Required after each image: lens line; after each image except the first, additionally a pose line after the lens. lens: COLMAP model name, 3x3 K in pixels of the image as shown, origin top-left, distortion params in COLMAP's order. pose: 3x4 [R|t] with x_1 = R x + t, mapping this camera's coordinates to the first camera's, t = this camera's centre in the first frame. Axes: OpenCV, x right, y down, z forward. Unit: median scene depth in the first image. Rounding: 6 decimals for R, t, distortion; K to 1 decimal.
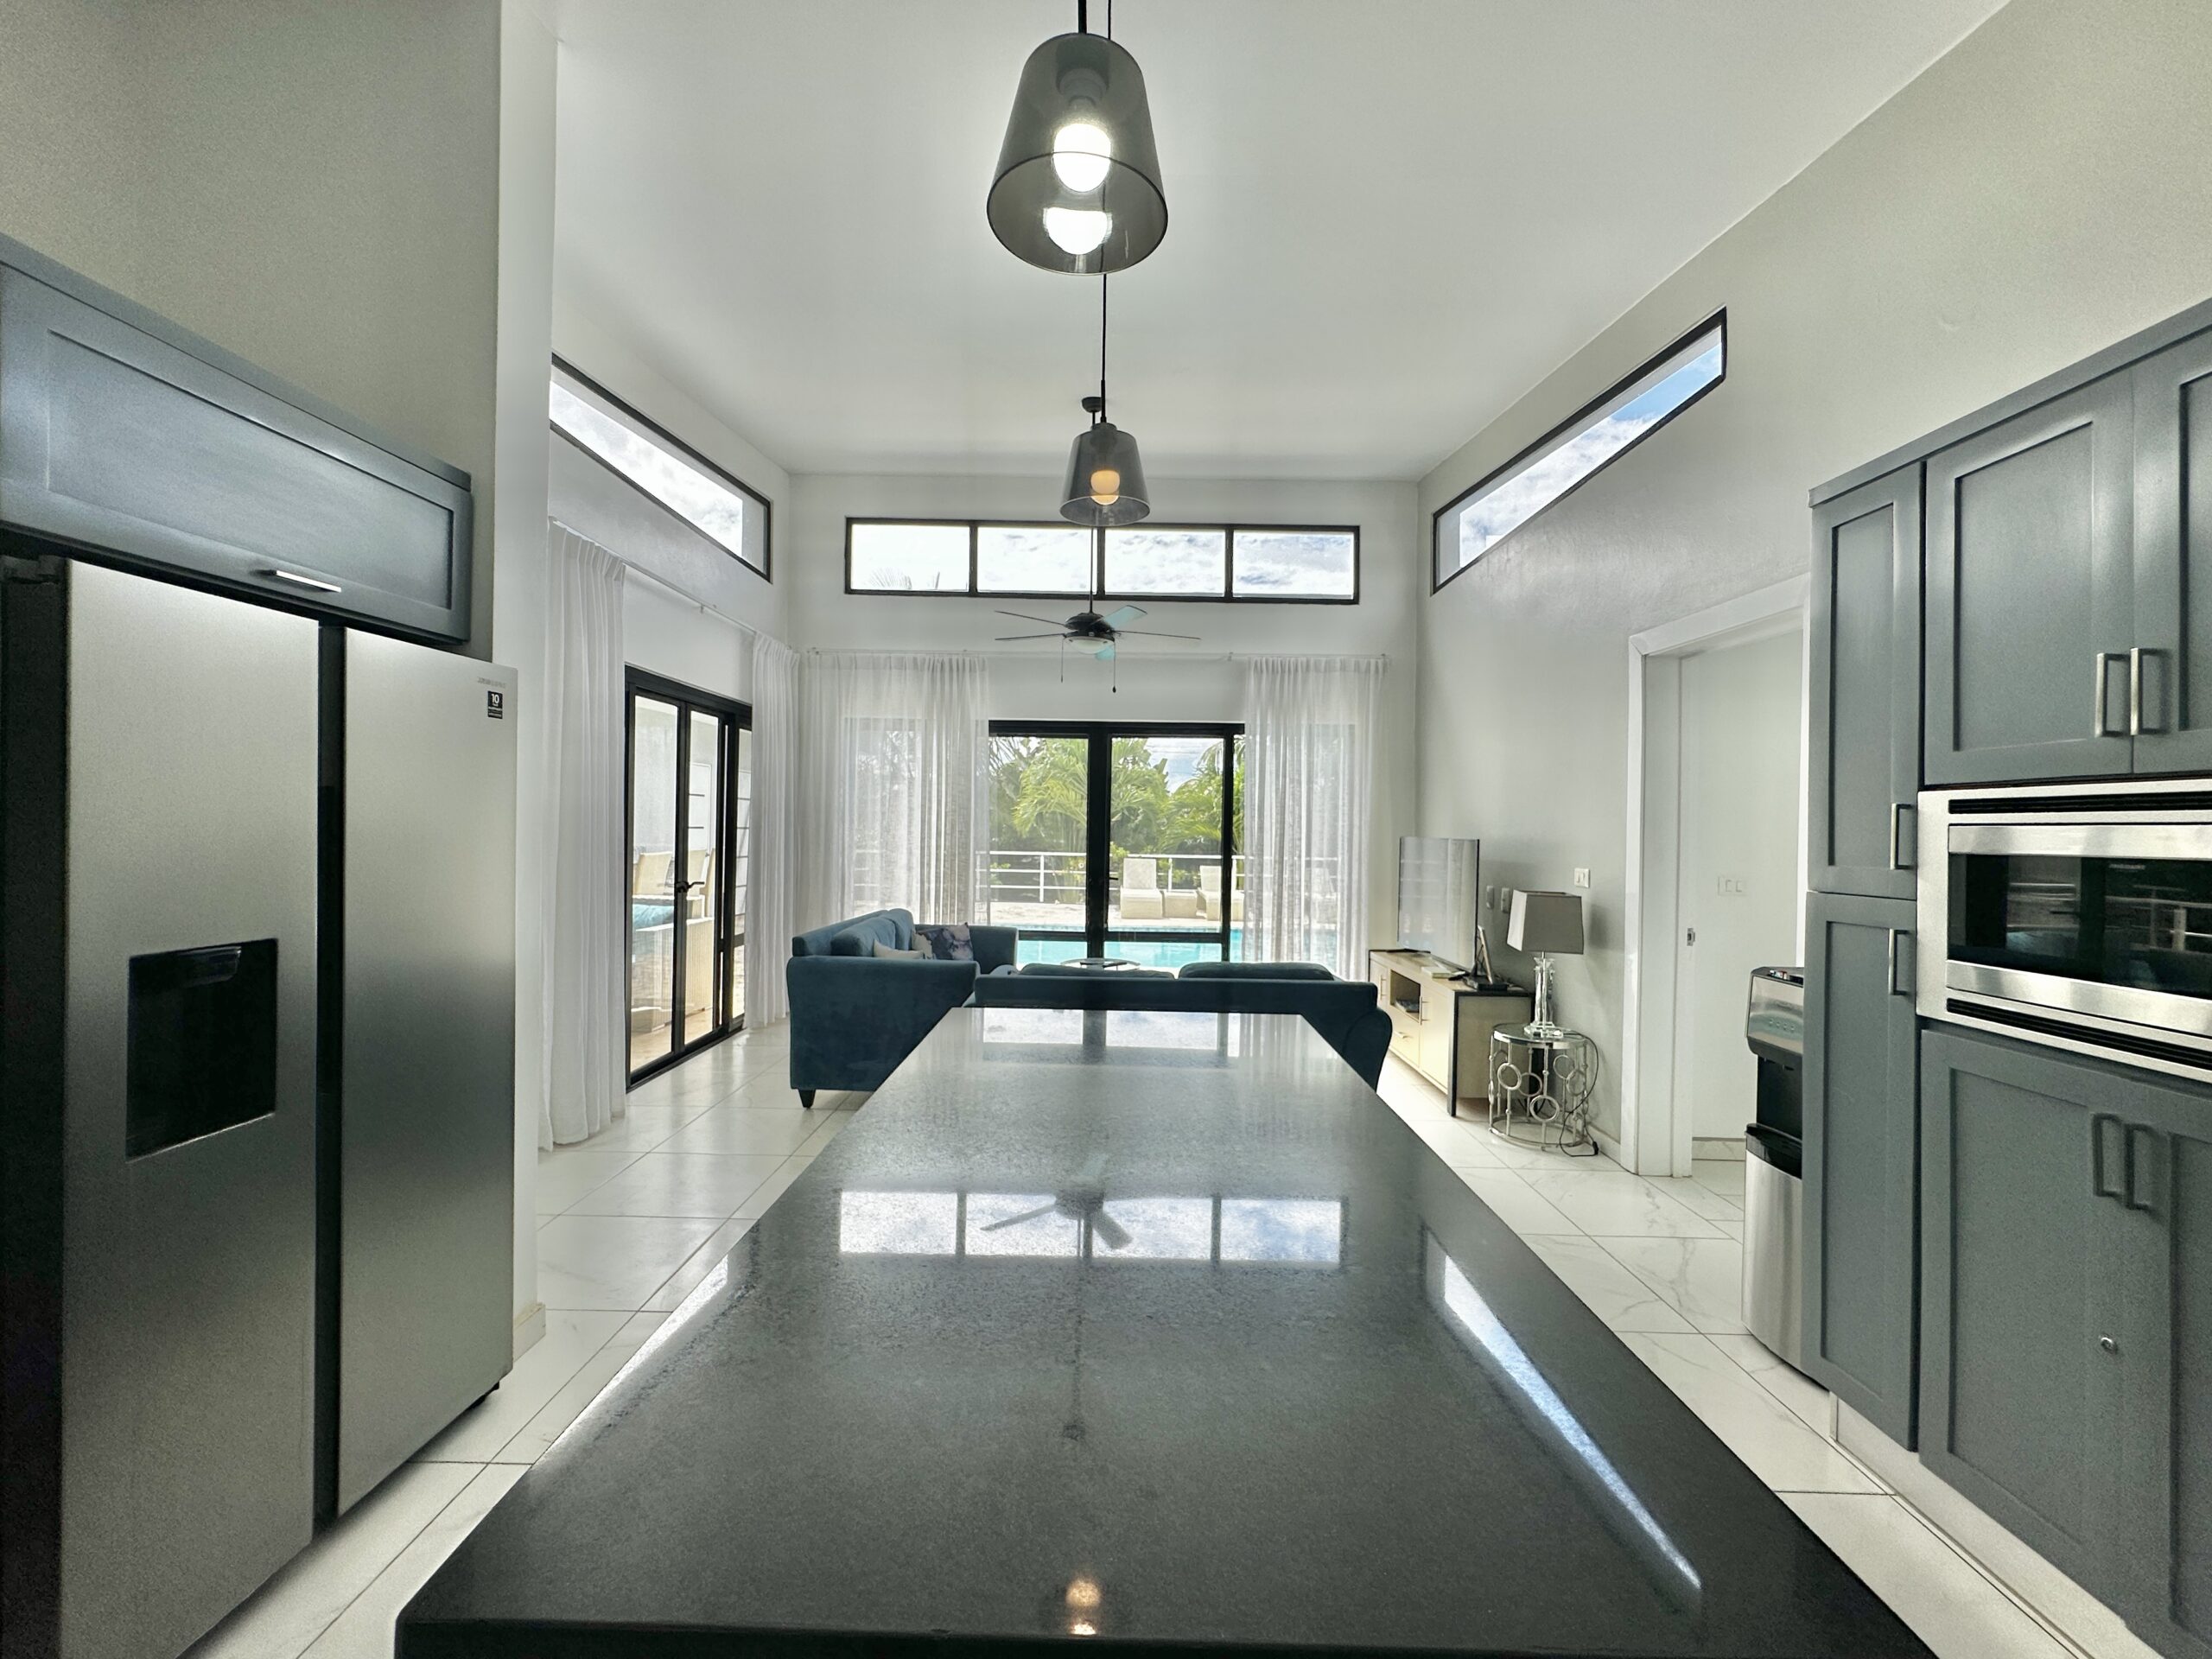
lens RADIAL K [[886.8, 0, 1101.3], [0, 886.8, 826.8], [0, 0, 1]] dist [-0.001598, -0.000029]
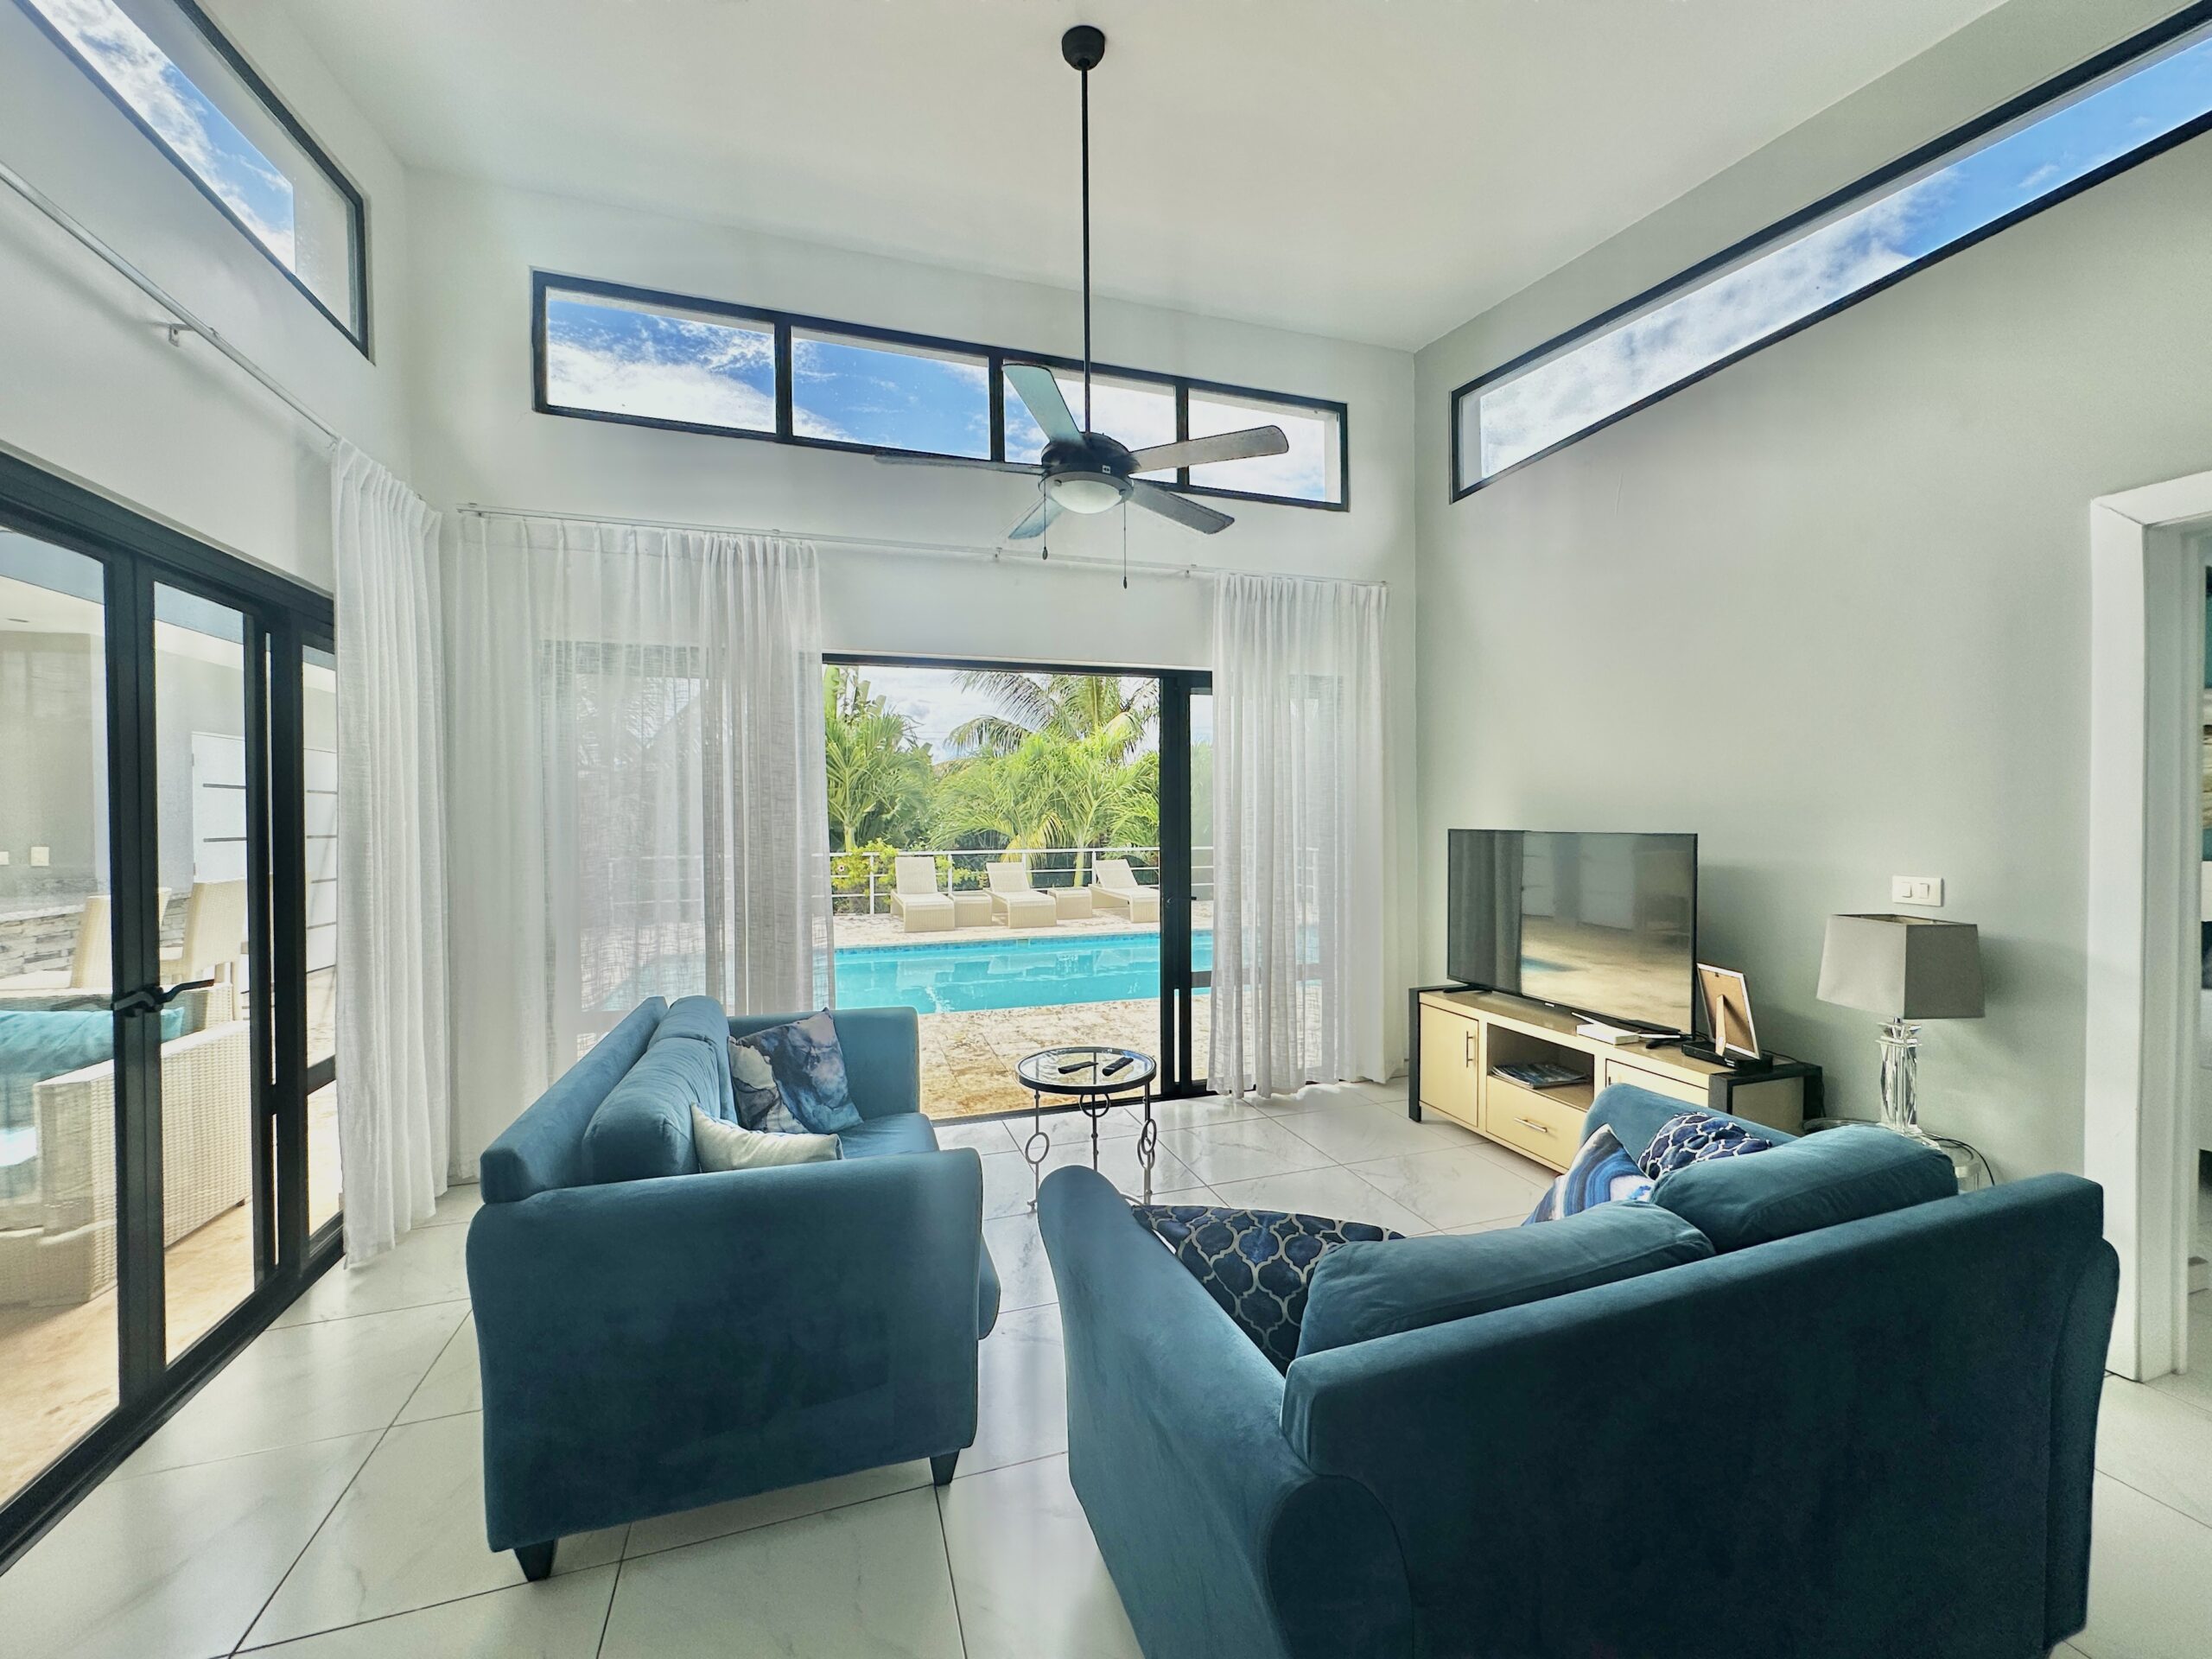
lens RADIAL K [[883.1, 0, 1104.8], [0, 883.1, 829.8], [0, 0, 1]] dist [-0.006981, 0.003298]
pose [[0.945202, -0.028408, 0.325247, -0.157080], [0.022705, 0.999515, 0.021316, -0.010030], [-0.325695, -0.012763, 0.945389, 0.410556]]
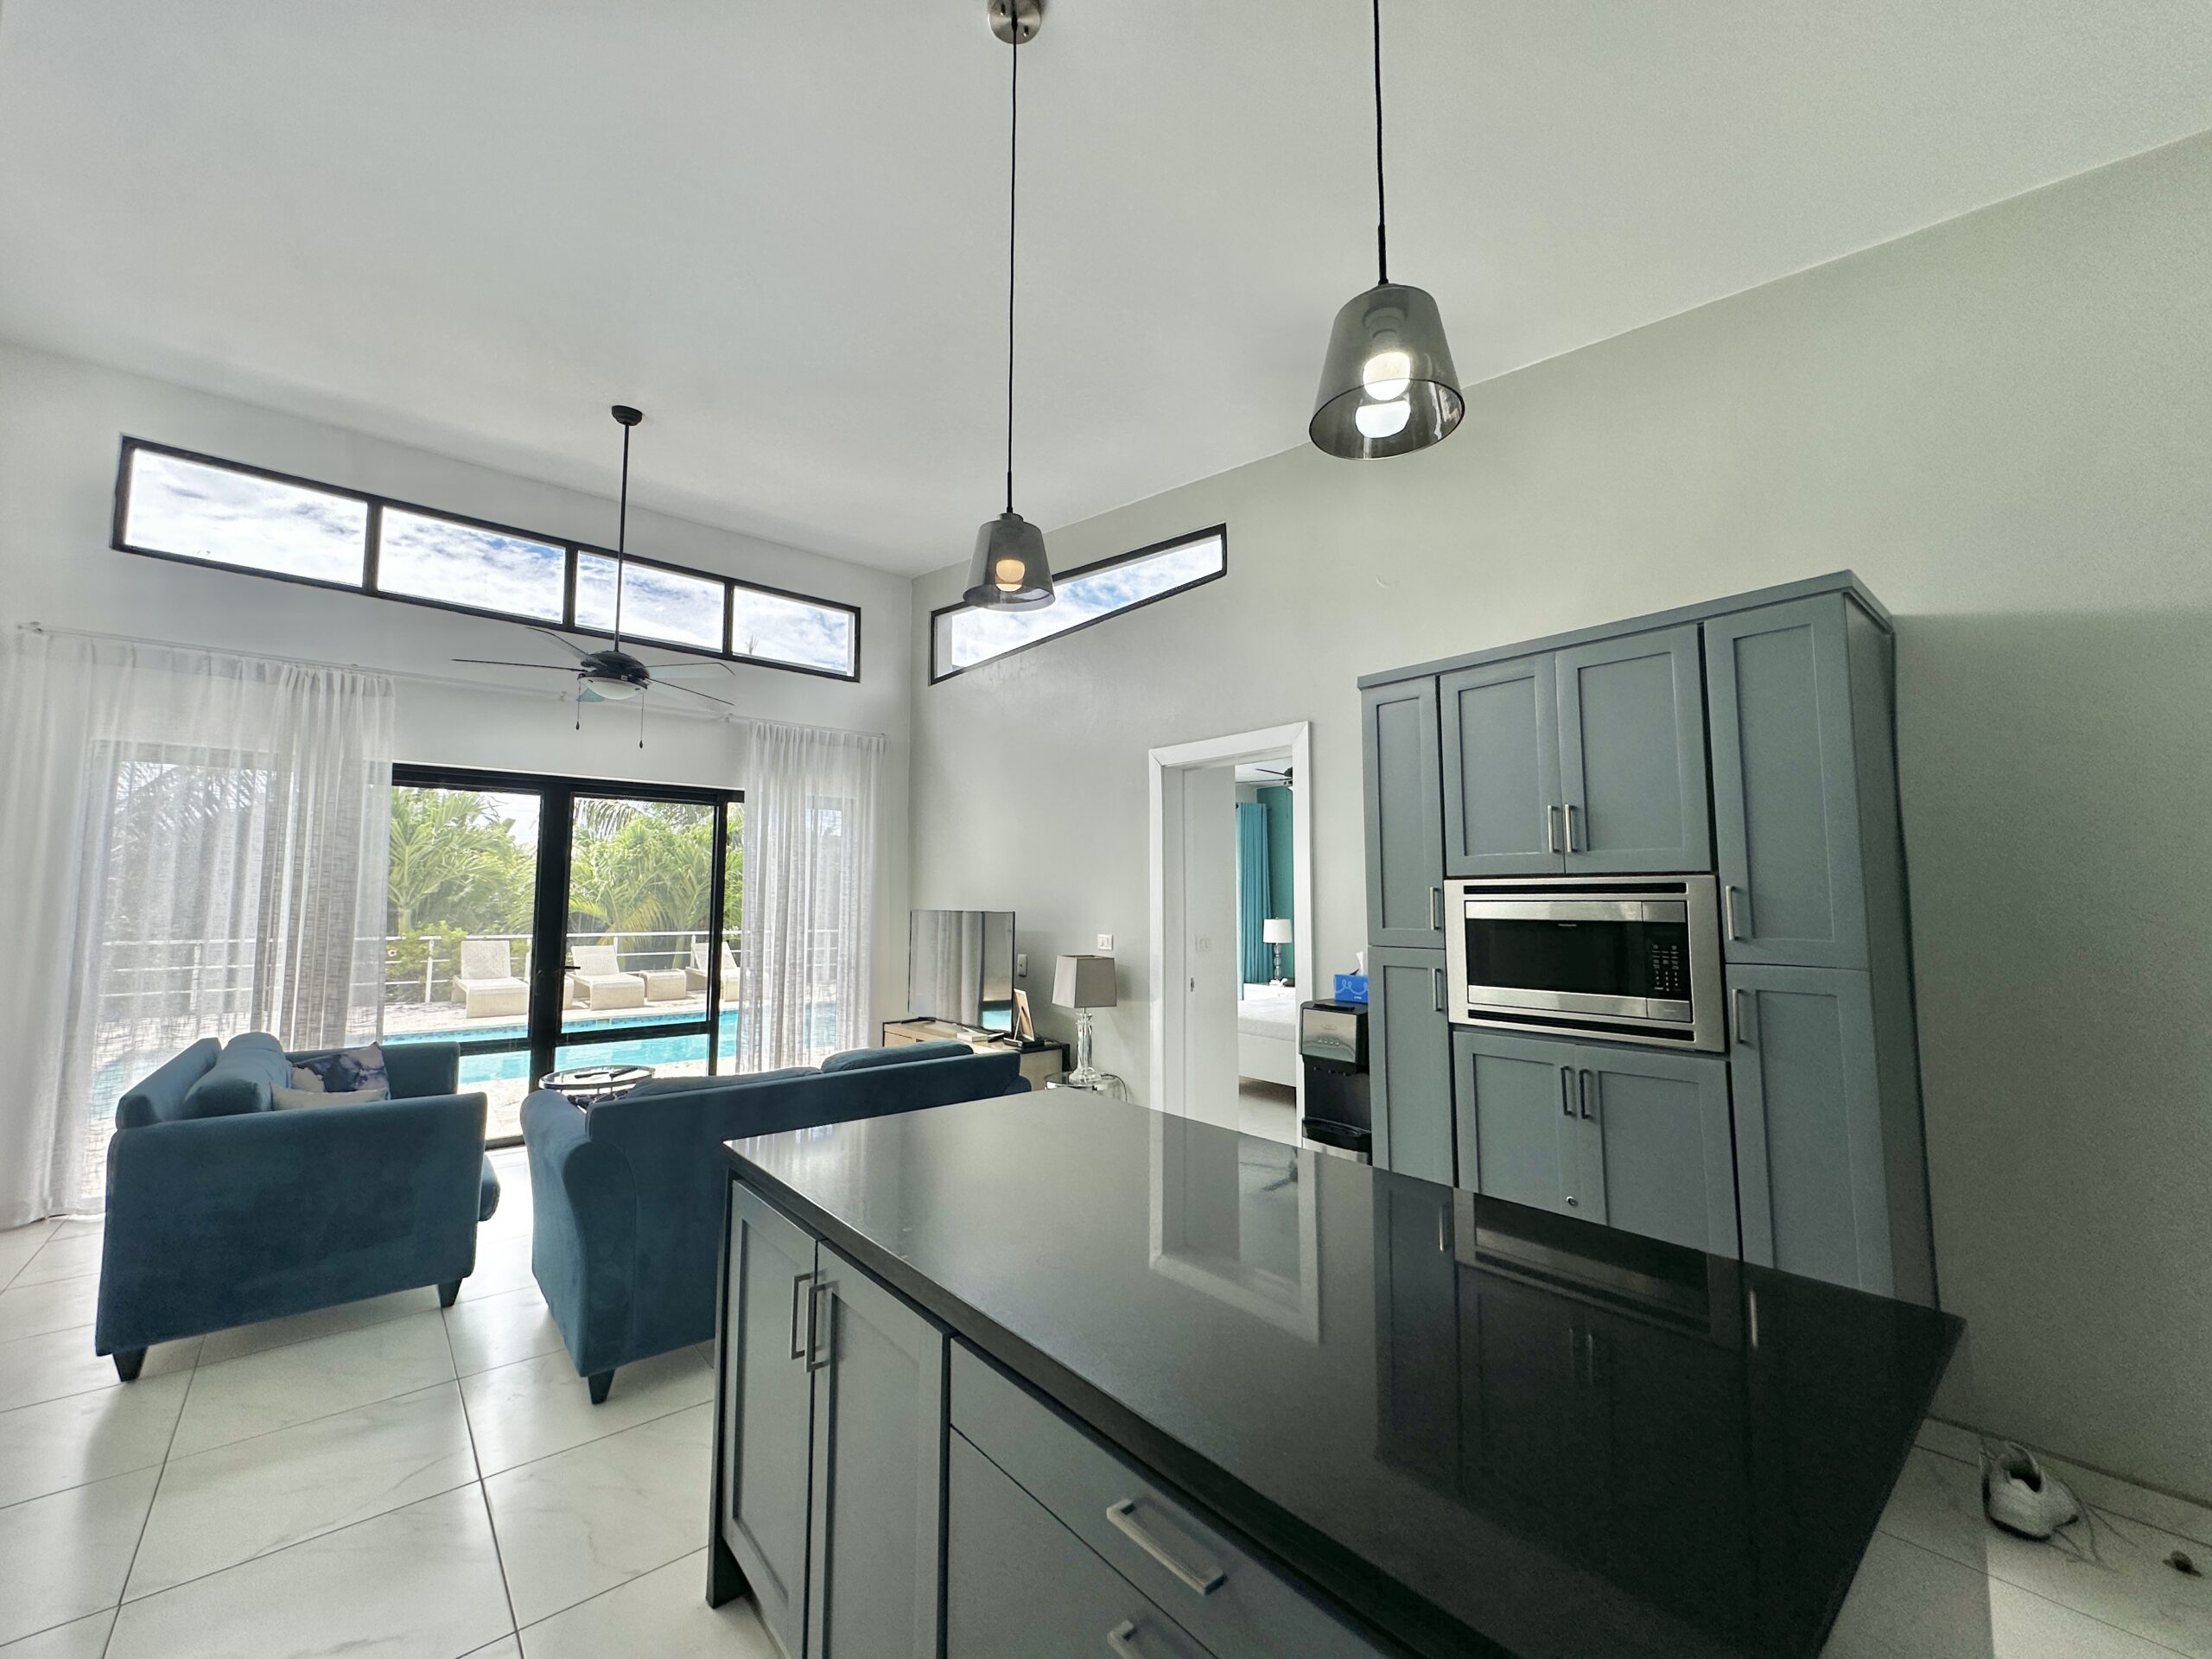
lens RADIAL K [[883.1, 0, 1104.8], [0, 883.1, 829.8], [0, 0, 1]] dist [-0.006981, 0.003298]
pose [[0.751467, 0.038679, 0.658636, -0.177102], [0.010127, 0.997486, -0.070133, -0.007627], [-0.659693, 0.059372, 0.749186, 0.063986]]
